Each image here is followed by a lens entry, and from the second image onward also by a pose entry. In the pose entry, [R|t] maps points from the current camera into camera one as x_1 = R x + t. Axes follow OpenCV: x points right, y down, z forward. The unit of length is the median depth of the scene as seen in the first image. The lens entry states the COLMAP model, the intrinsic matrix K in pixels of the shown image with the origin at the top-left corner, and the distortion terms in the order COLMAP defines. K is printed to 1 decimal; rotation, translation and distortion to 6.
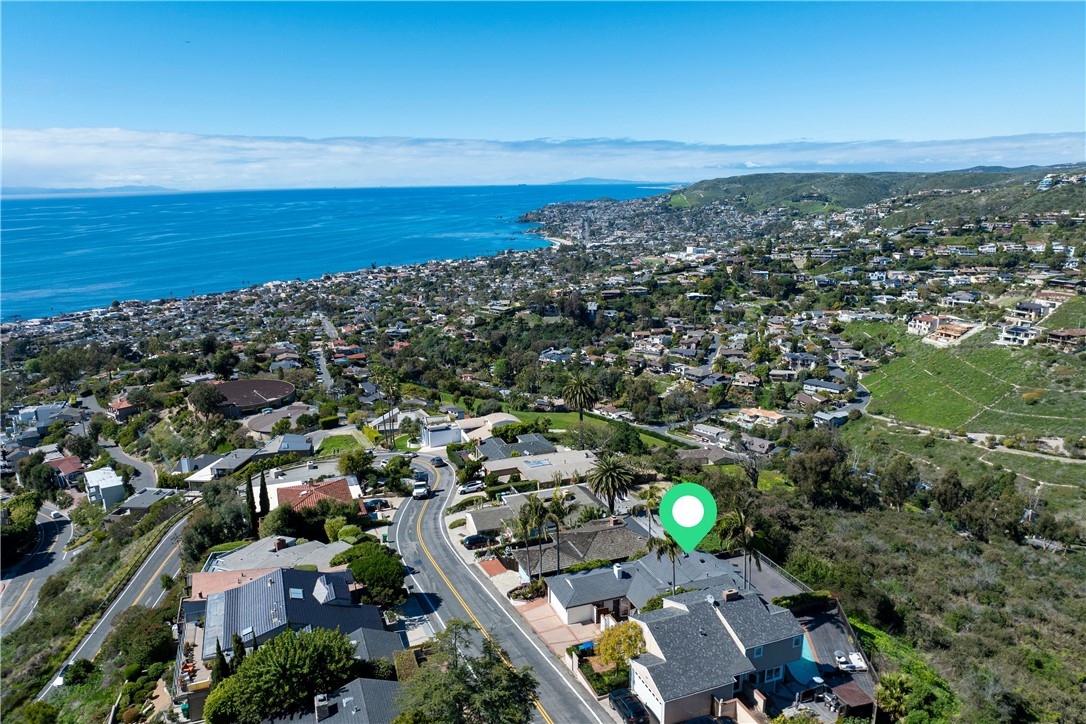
lens RADIAL K [[772.1, 0, 539.2], [0, 772.1, 358.4], [0, 0, 1]] dist [-0.037324, 0.005702]
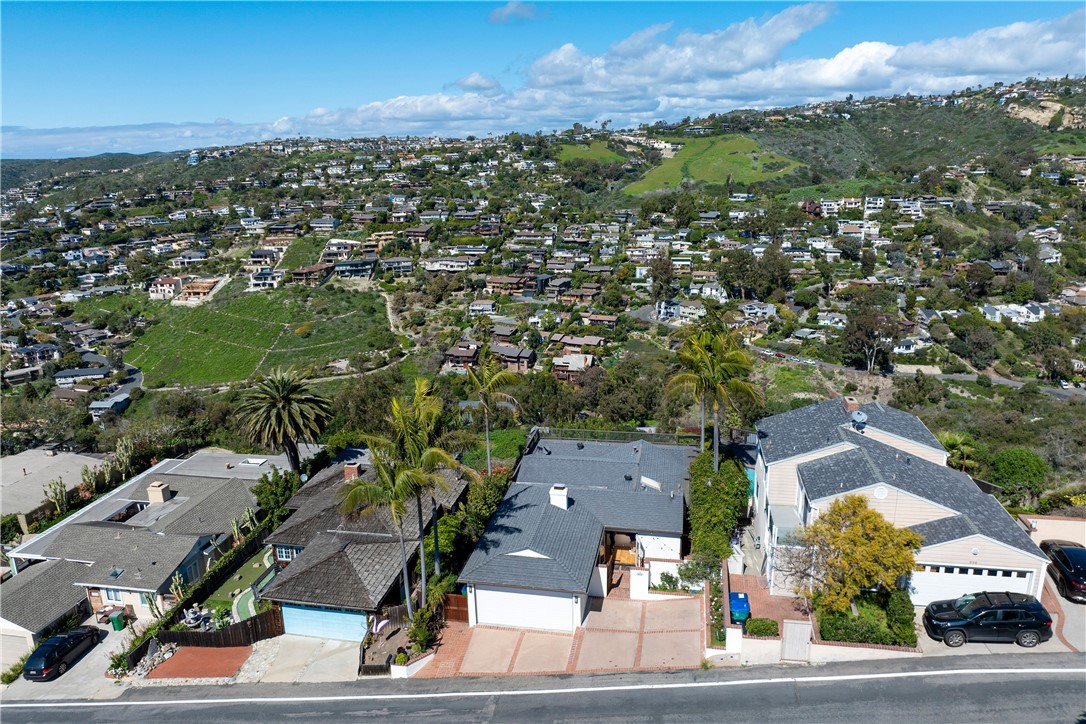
lens RADIAL K [[772.1, 0, 539.2], [0, 772.1, 358.4], [0, 0, 1]] dist [-0.037324, 0.005702]
pose [[0.518432, -0.214822, 0.827696, -0.053616], [0.206869, 0.970687, 0.122361, 0.019373], [-0.829719, 0.107788, 0.547675, 0.119034]]
